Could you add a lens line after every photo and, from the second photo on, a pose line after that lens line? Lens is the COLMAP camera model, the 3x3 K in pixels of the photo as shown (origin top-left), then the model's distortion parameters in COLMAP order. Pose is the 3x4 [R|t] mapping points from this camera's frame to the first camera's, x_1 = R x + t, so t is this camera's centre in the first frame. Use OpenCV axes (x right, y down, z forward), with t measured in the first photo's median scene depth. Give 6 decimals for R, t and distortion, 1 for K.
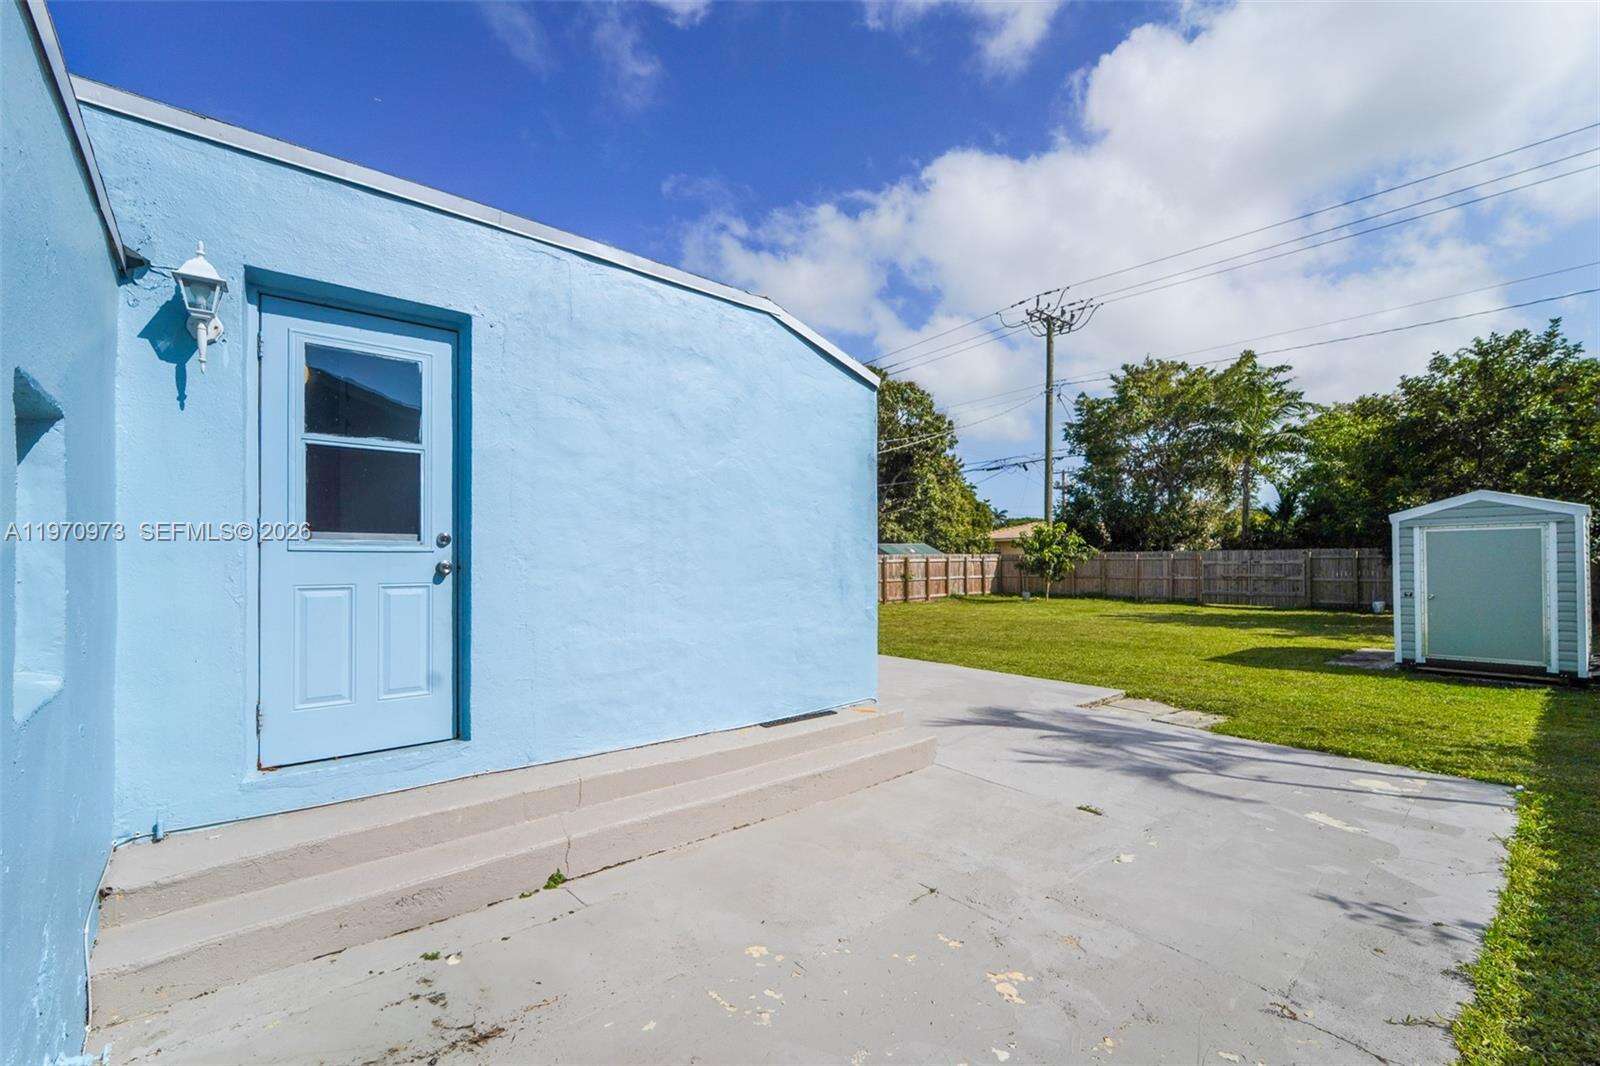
lens RADIAL K [[638.1, 0, 799.9], [0, 638.1, 544.6], [0, 0, 1]] dist [0.020952, -0.000119]
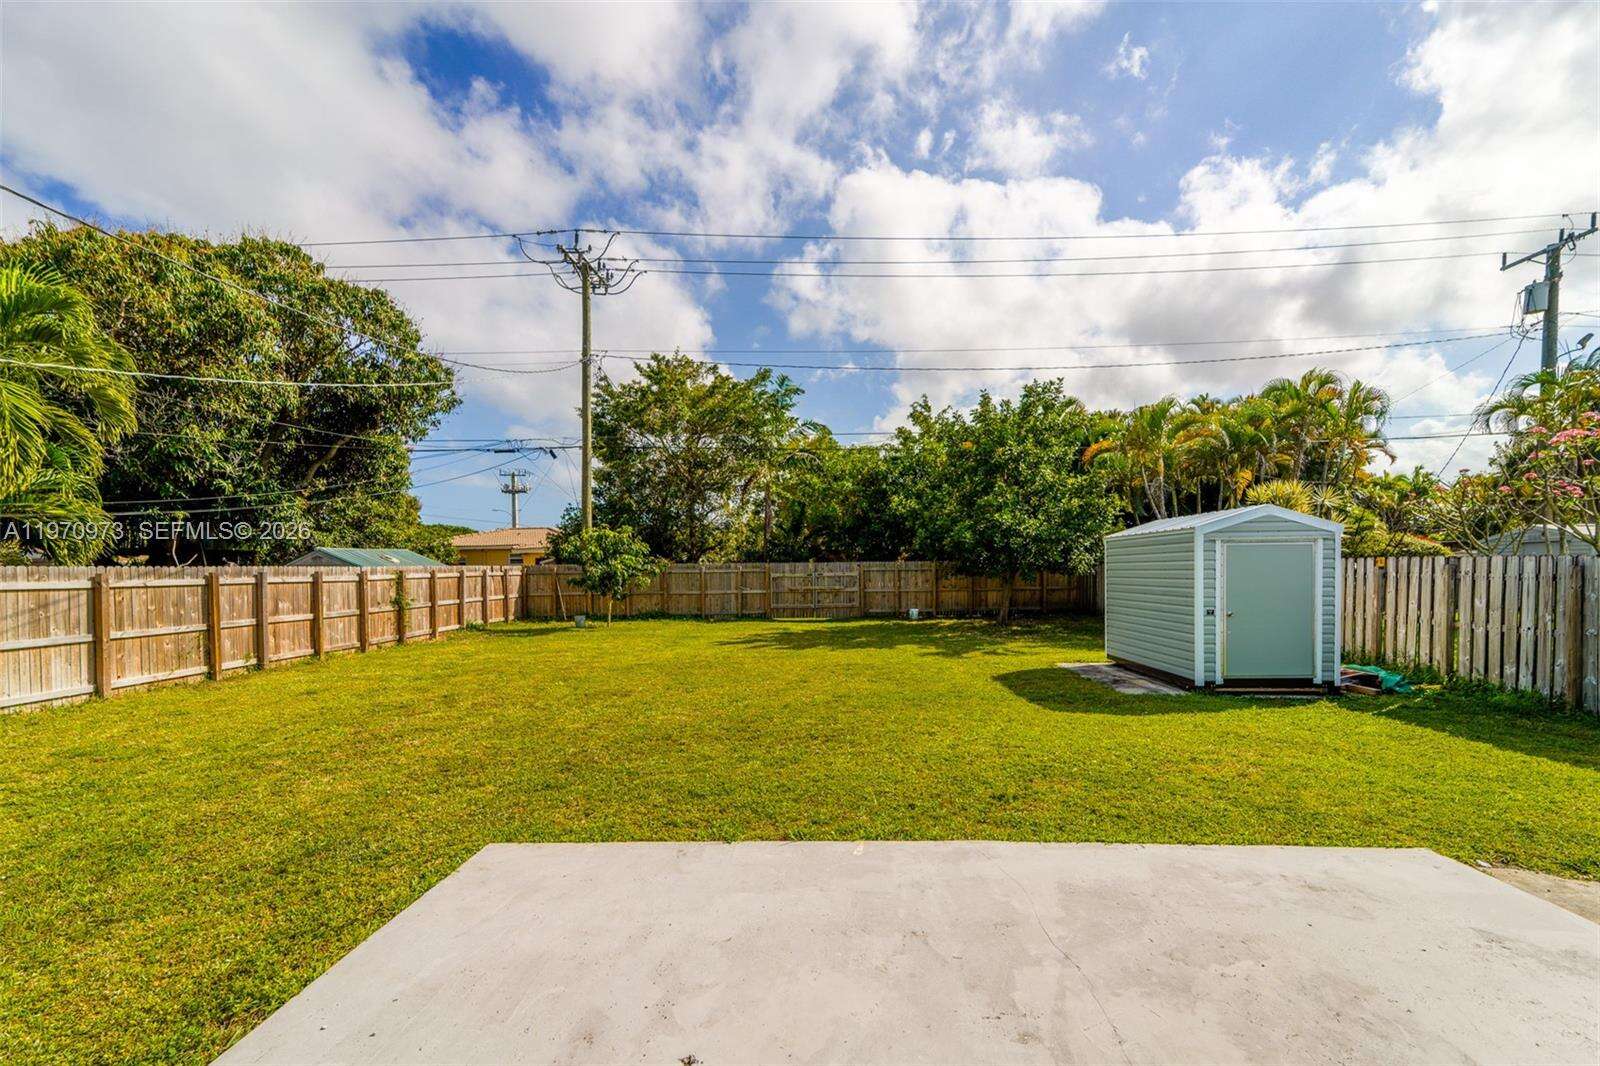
lens RADIAL K [[638.1, 0, 809.7], [0, 638.1, 580.6], [0, 0, 1]] dist [0.020952, -0.000119]
pose [[0.645502, -0.014921, 0.763613, -0.048914], [-0.015249, 0.999358, 0.032417, 0.003433], [-0.763607, -0.032569, 0.644860, 0.295481]]
